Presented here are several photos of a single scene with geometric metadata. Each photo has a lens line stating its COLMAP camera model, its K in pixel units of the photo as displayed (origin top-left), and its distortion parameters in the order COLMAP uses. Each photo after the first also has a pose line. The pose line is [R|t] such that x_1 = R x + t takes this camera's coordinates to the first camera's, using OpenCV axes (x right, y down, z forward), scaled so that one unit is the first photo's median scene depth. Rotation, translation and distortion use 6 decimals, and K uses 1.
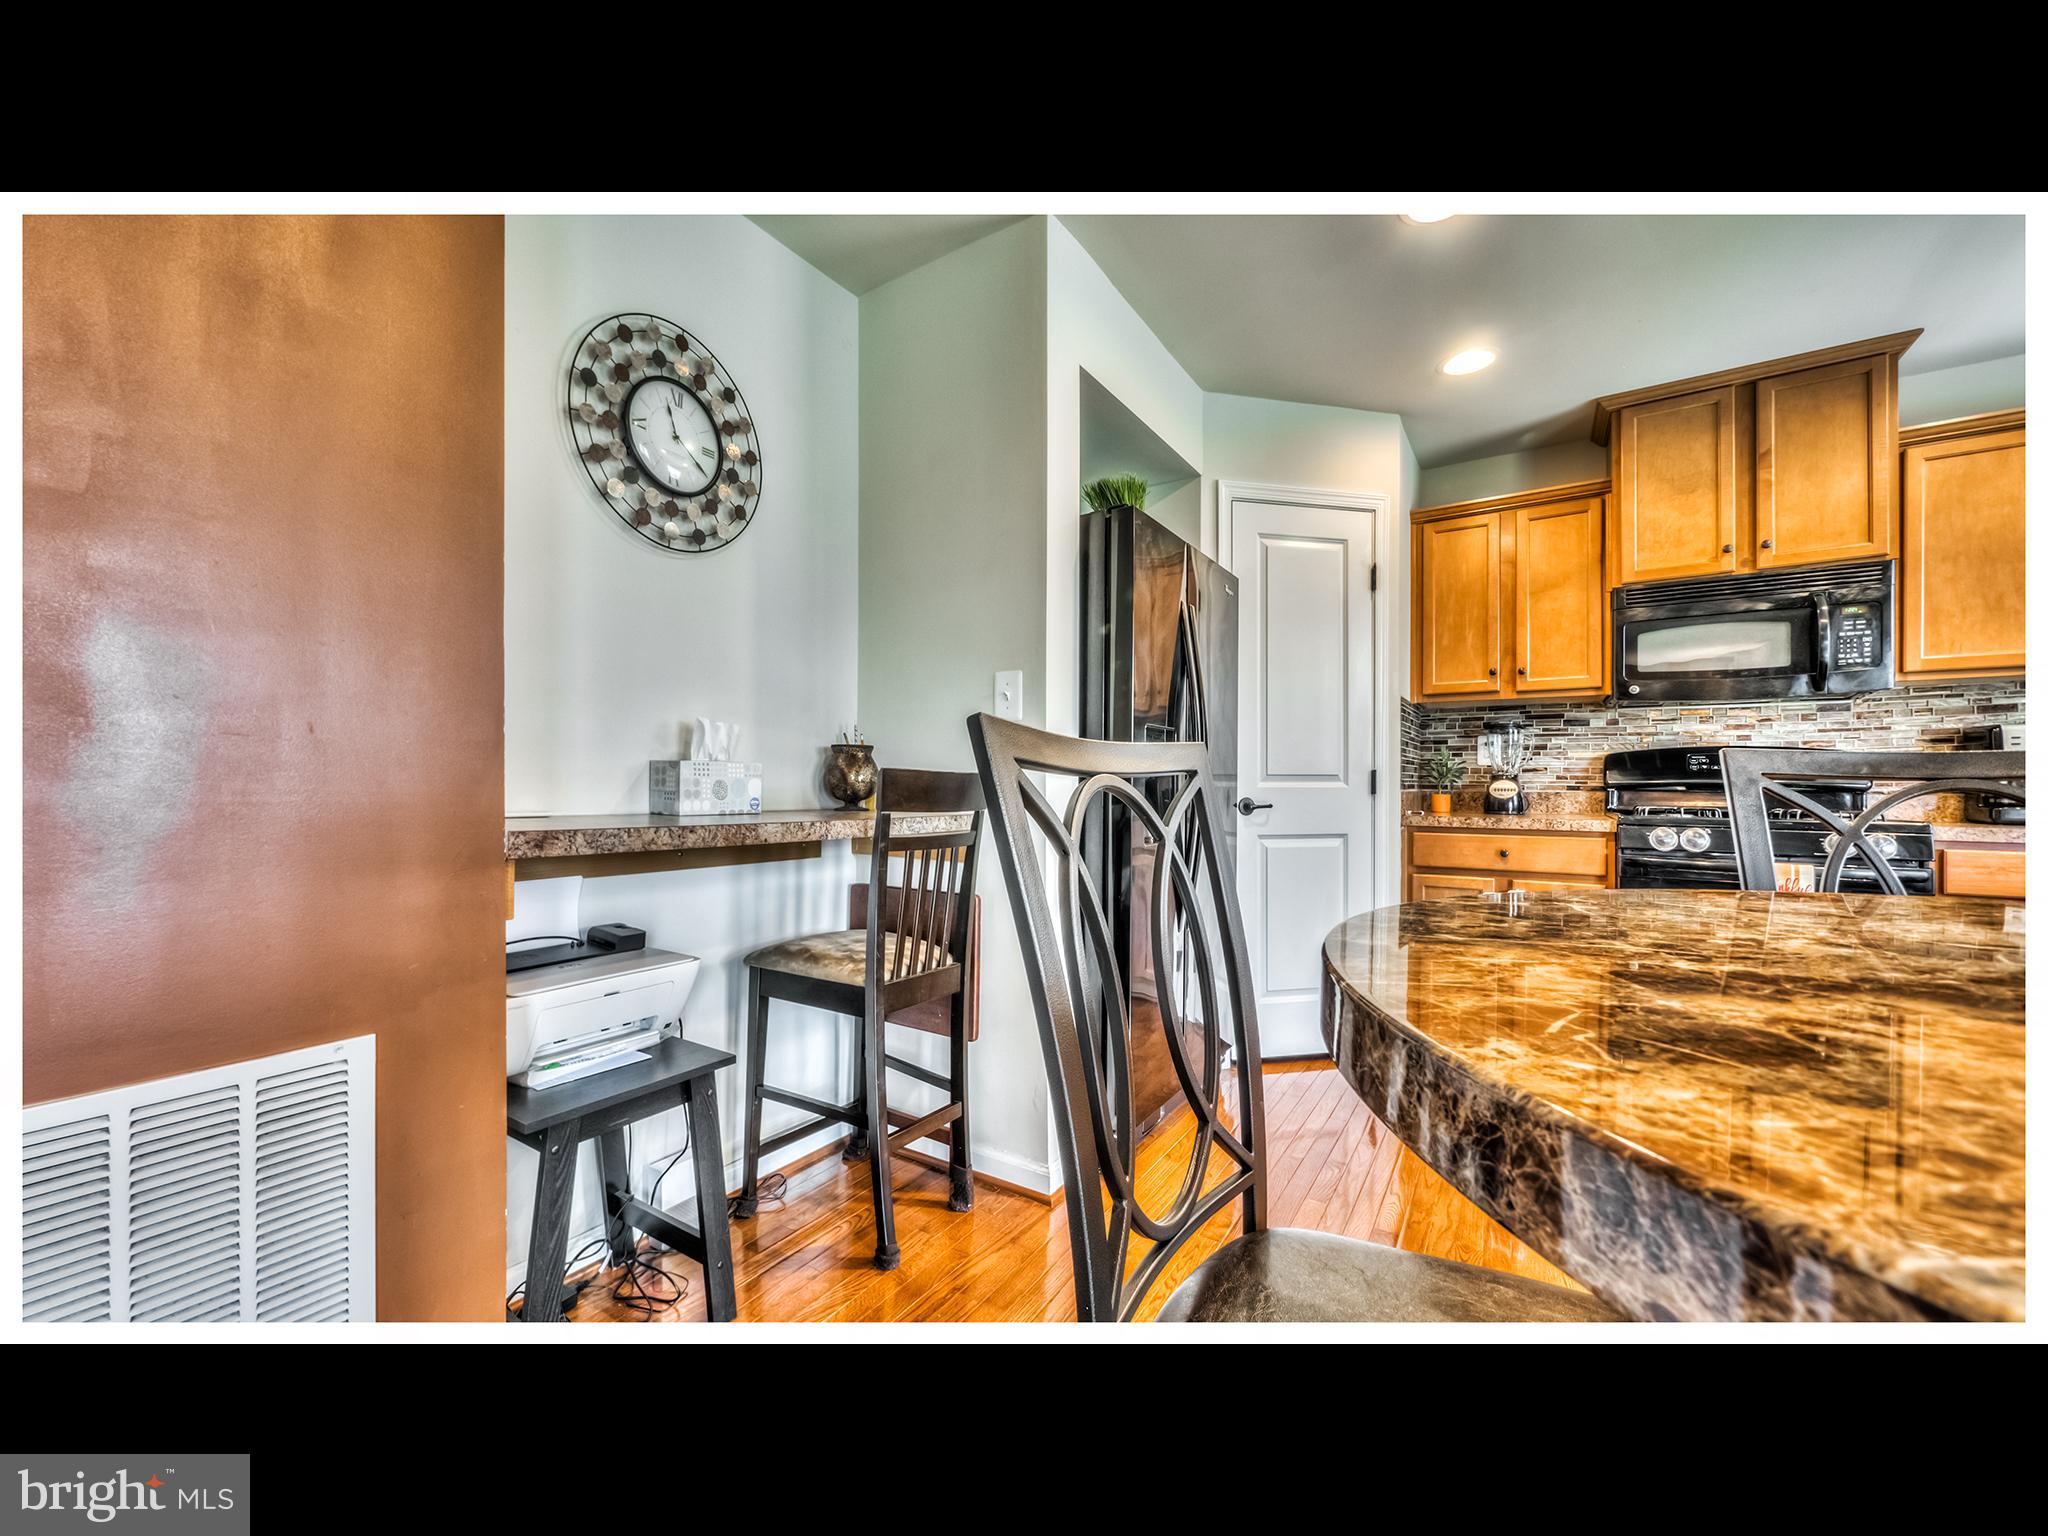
lens RADIAL K [[784.7, 0, 1010.4], [0, 784.7, 786.4], [0, 0, 1]] dist [-0.004960, 0.000724]
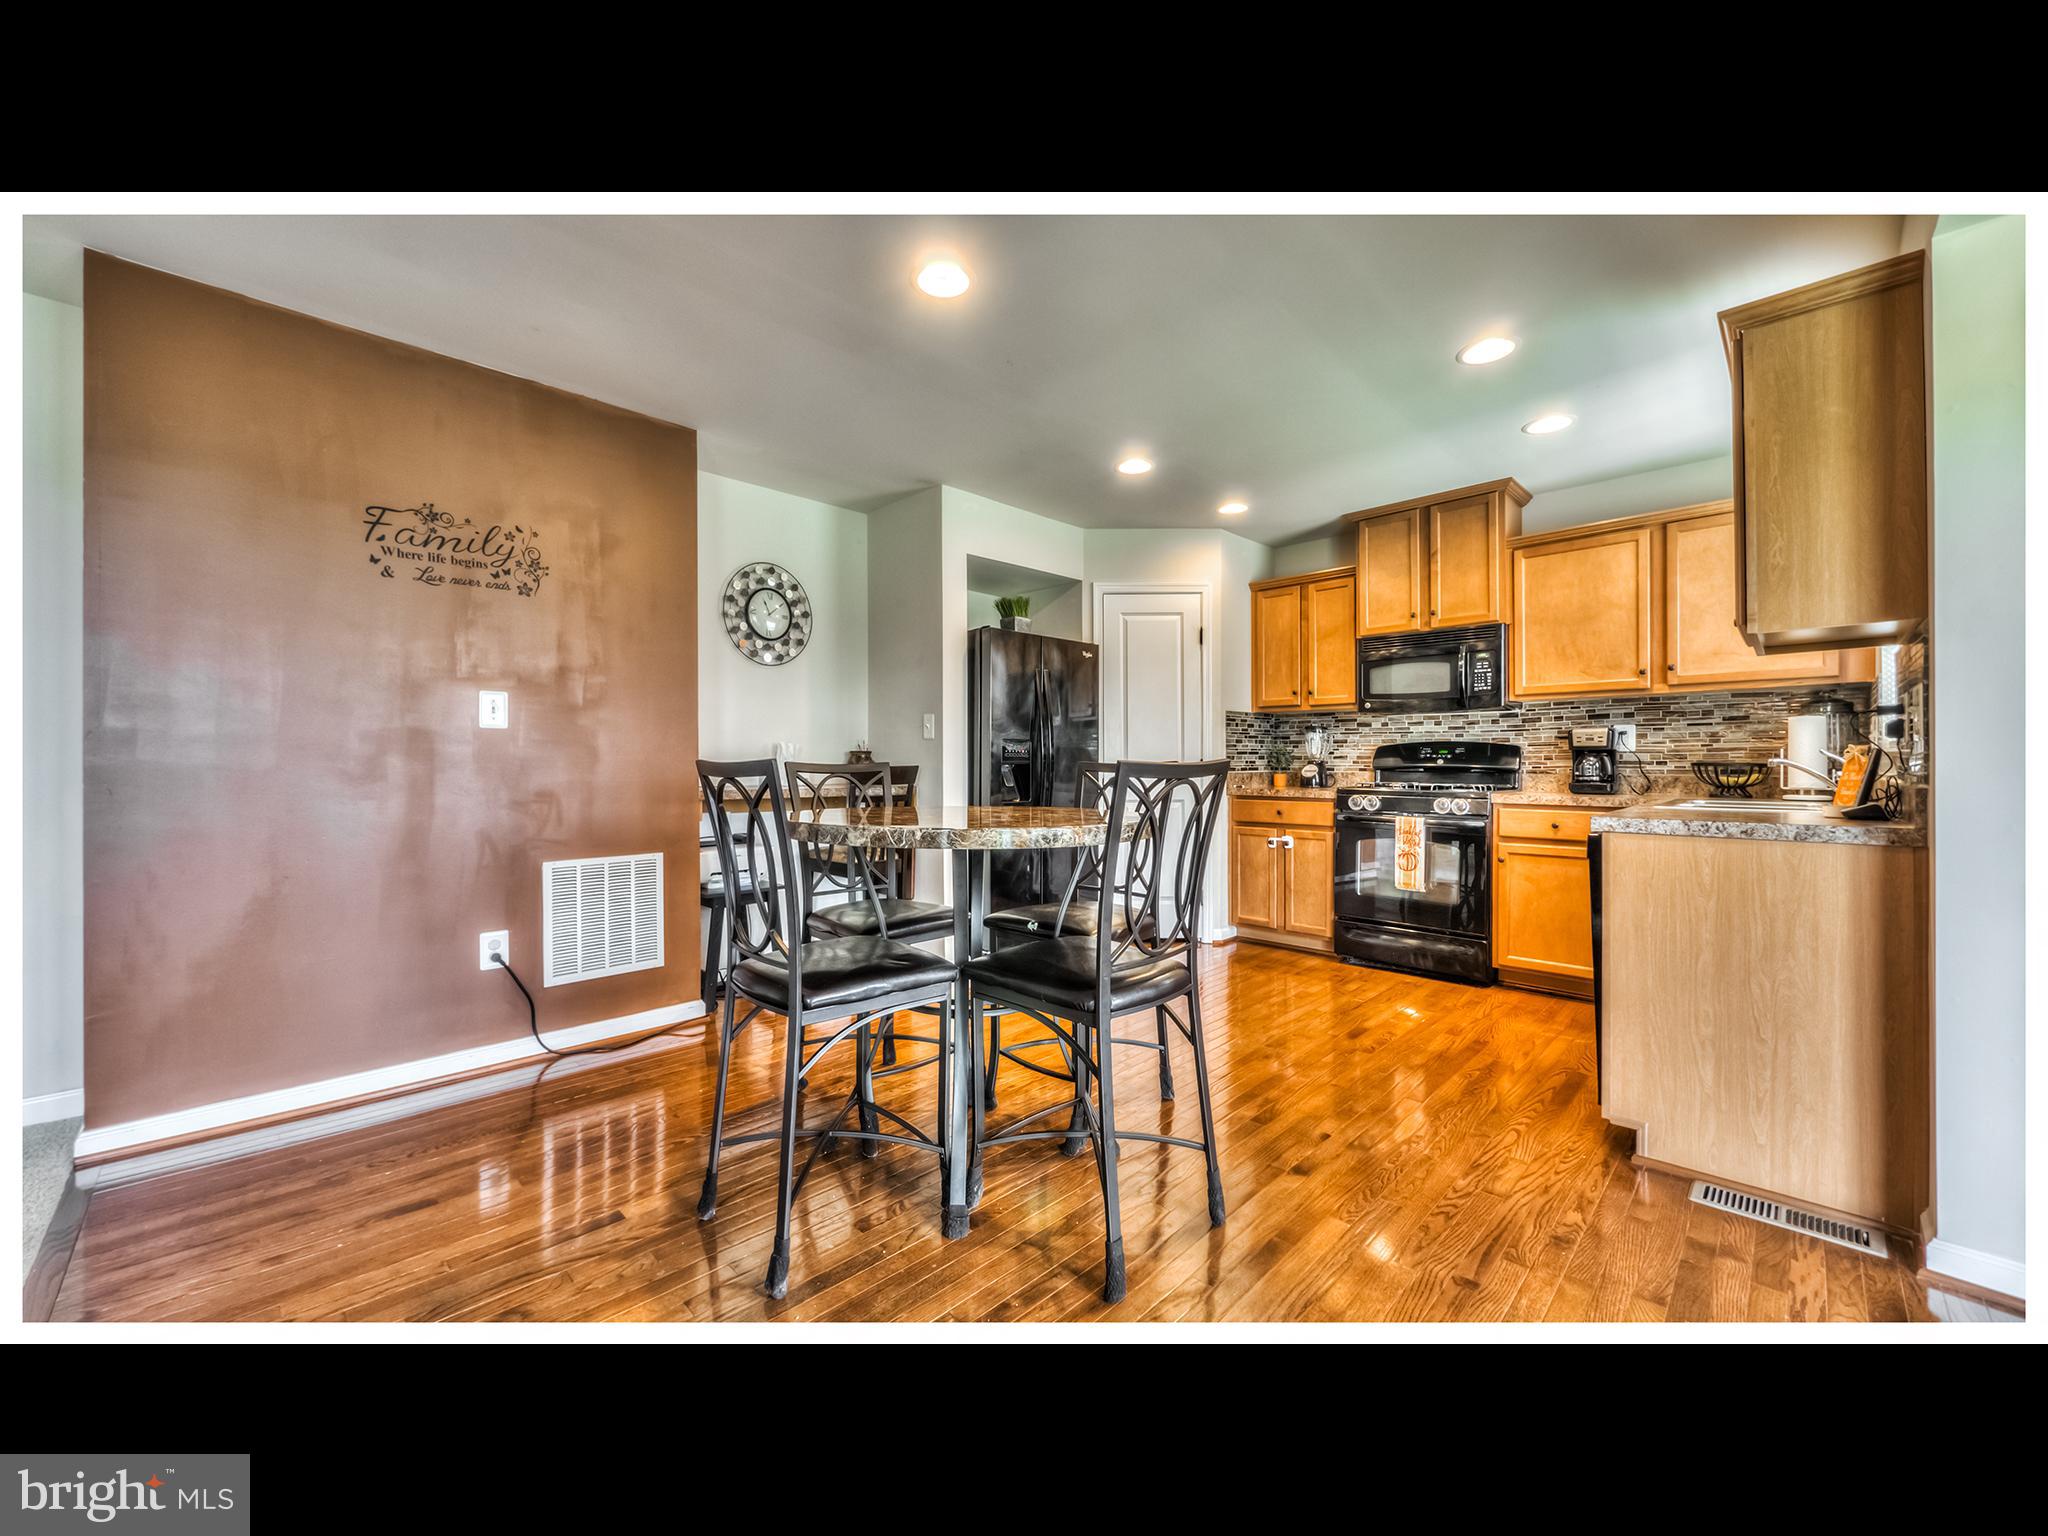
lens RADIAL K [[784.7, 0, 1010.1], [0, 784.7, 766.8], [0, 0, 1]] dist [-0.004960, 0.000724]
pose [[0.979172, -0.004212, -0.202990, 0.444236], [0.005101, 0.999980, 0.003856, -0.014408], [0.202969, -0.004811, 0.979173, -0.666235]]
